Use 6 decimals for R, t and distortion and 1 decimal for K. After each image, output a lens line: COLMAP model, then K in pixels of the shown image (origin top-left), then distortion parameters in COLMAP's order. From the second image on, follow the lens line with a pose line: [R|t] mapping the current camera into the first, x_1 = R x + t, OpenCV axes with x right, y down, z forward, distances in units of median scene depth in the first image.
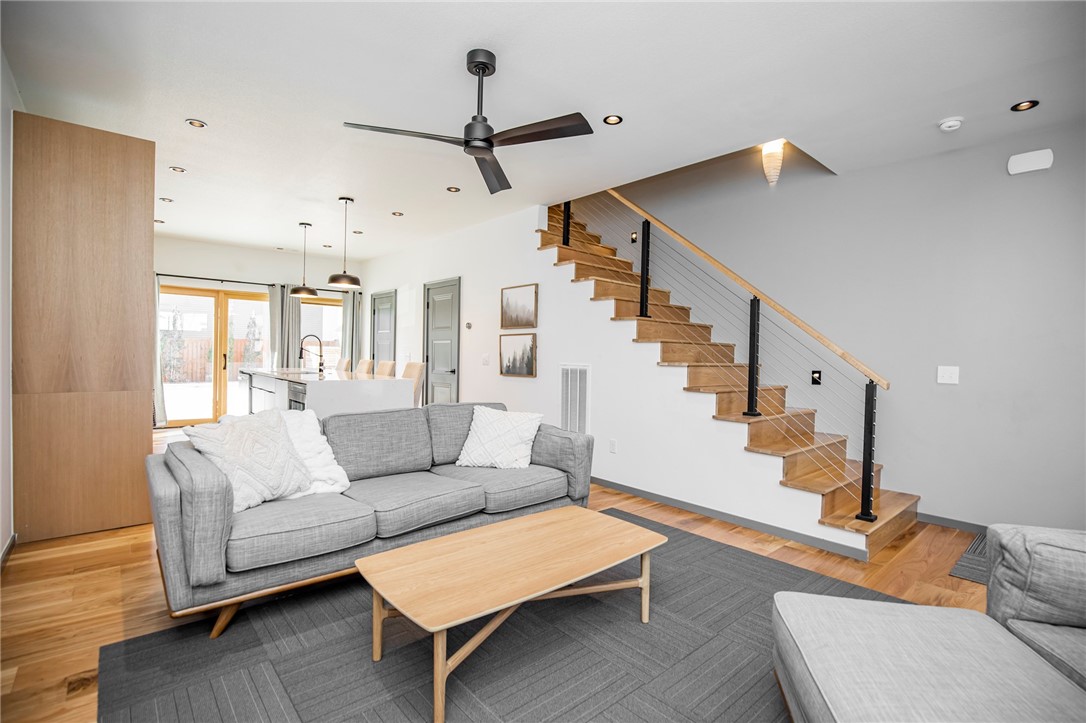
lens RADIAL K [[505.3, 0, 552.2], [0, 505.3, 362.5], [0, 0, 1]] dist [-0.032901, -0.000028]
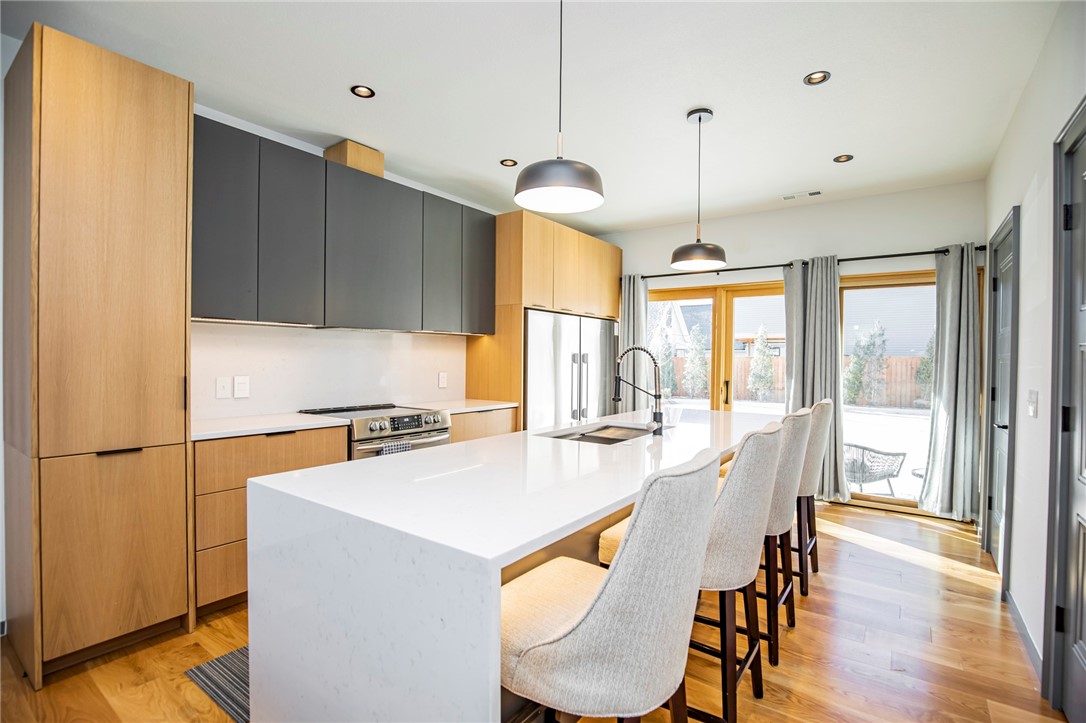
lens RADIAL K [[505.3, 0, 552.2], [0, 505.3, 362.5], [0, 0, 1]] dist [-0.032901, -0.000028]
pose [[0.228360, -0.011120, -0.973513, -0.063465], [-0.024012, 0.999566, -0.017050, -0.028153], [0.973281, 0.027269, 0.227994, 0.710684]]
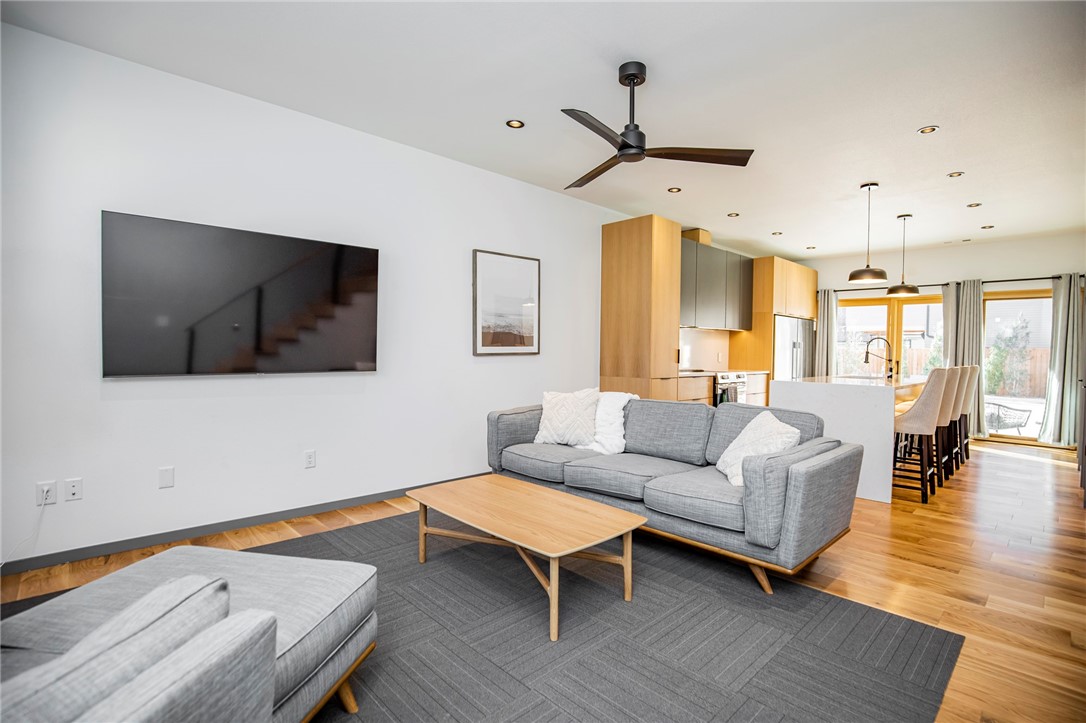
lens RADIAL K [[513.6, 0, 558.9], [0, 513.6, 360.7], [0, 0, 1]] dist [-0.022529, 0.000514]
pose [[0.061277, 0.001020, -0.998120, 0.358667], [-0.032651, 0.999466, -0.000983, 0.006264], [0.997587, 0.032650, 0.061277, 0.305289]]
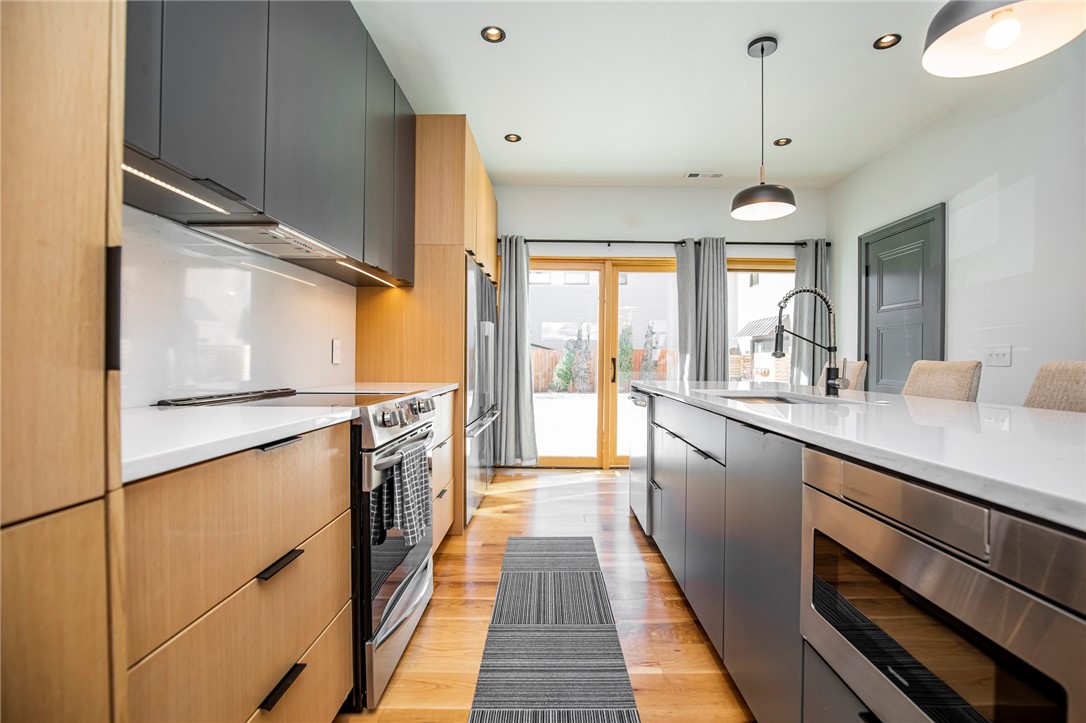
lens RADIAL K [[505.3, 0, 552.2], [0, 505.3, 362.5], [0, 0, 1]] dist [-0.032901, -0.000028]
pose [[0.745346, -0.011988, -0.666570, -0.326286], [-0.004148, 0.999736, -0.022619, 0.003861], [0.666665, 0.019624, 0.745099, 0.533938]]
